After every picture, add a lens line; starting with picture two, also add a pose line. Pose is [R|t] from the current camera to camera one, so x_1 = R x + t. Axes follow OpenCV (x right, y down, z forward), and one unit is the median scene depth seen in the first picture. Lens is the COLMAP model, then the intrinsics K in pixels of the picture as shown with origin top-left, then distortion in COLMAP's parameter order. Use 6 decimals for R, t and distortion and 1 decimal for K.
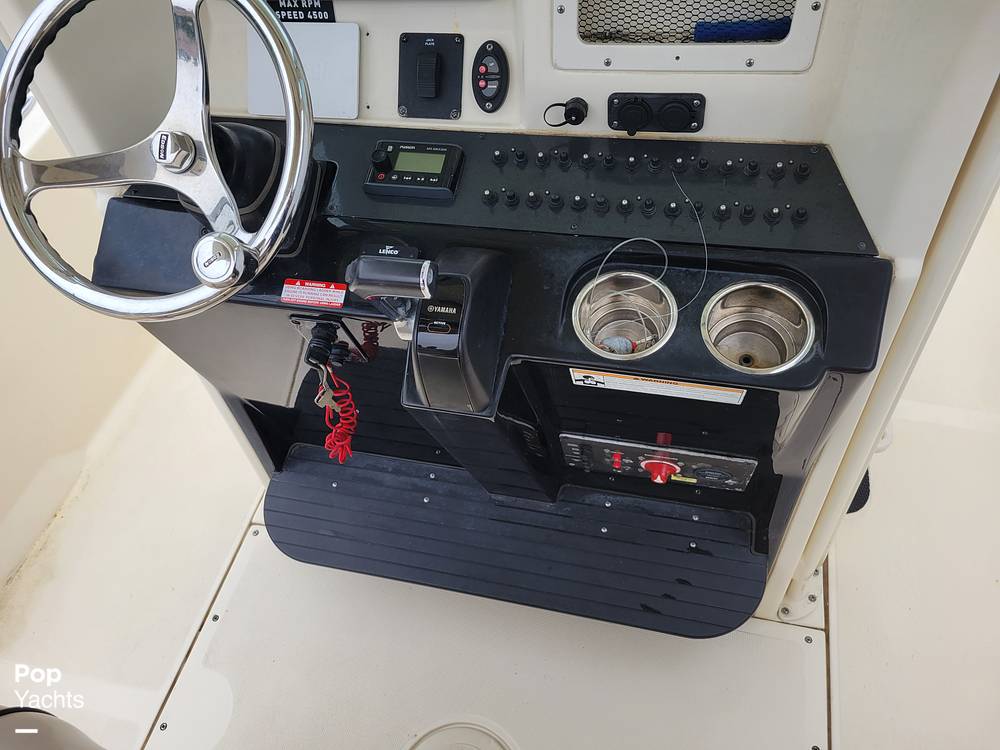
lens RADIAL K [[745.9, 0, 495.0], [0, 745.9, 371.1], [0, 0, 1]] dist [0.046452, -0.032700]
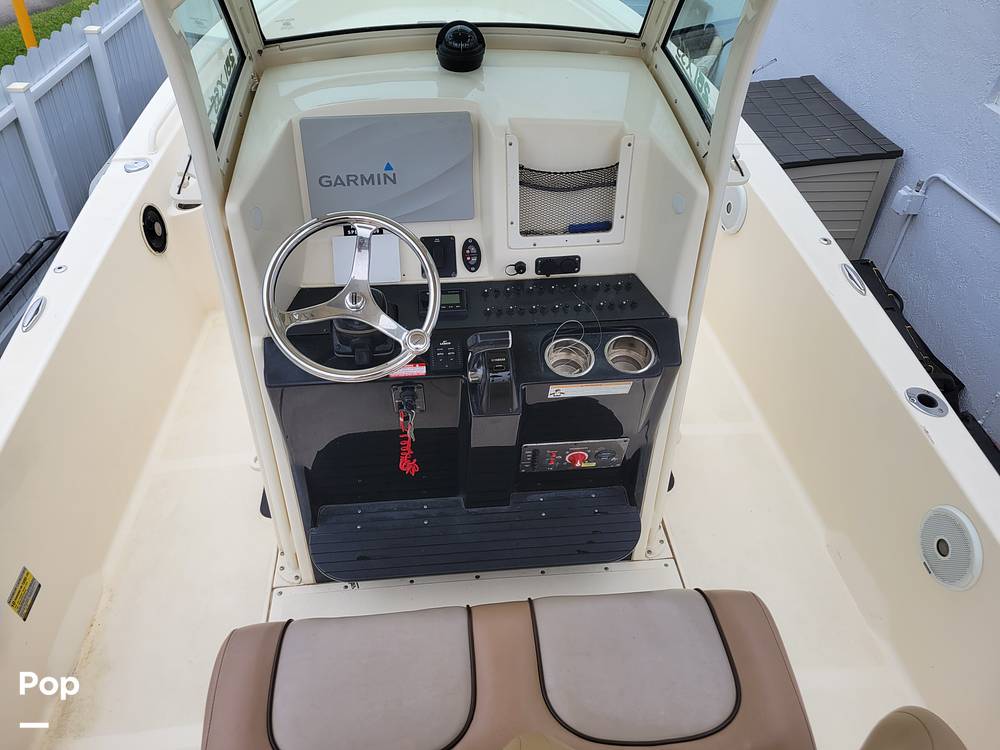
lens RADIAL K [[745.9, 0, 495.0], [0, 745.9, 371.1], [0, 0, 1]] dist [0.046452, -0.032700]
pose [[0.939537, -0.121208, 0.320278, -0.624989], [0.185428, 0.966358, -0.178240, 0.265082], [-0.287899, 0.226852, 0.930404, -0.778740]]
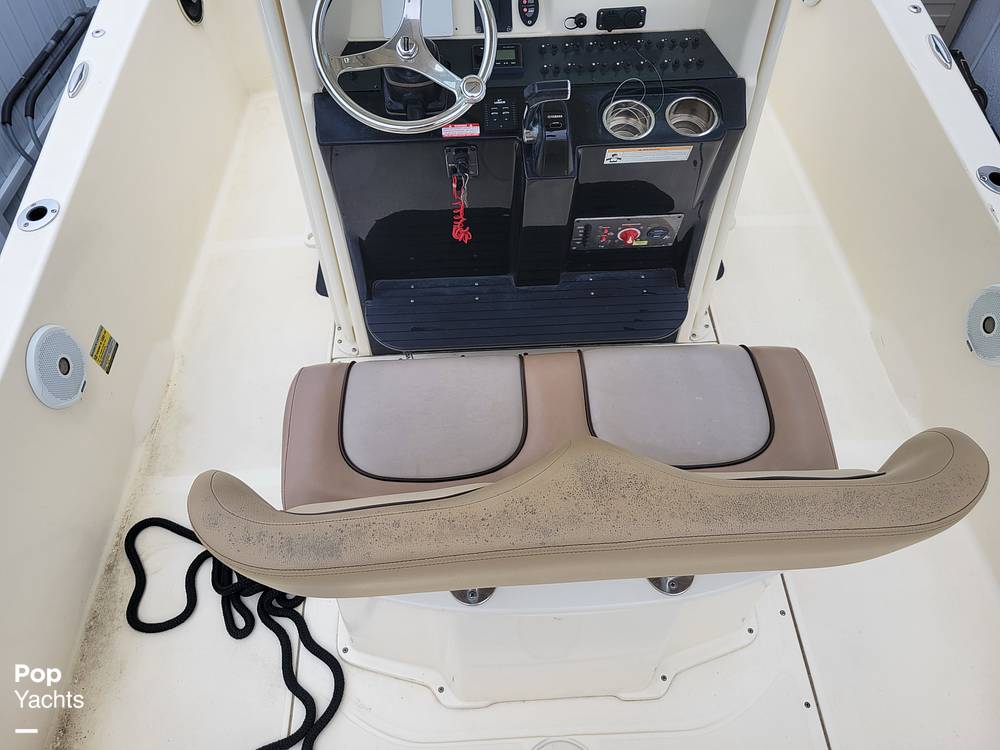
lens RADIAL K [[746.2, 0, 510.1], [0, 746.2, 374.0], [0, 0, 1]] dist [0.031179, -0.012095]
pose [[0.953852, -0.169331, 0.247980, -0.670461], [0.161830, 0.985527, 0.050482, 0.400033], [-0.252939, -0.008022, 0.967449, -0.780046]]
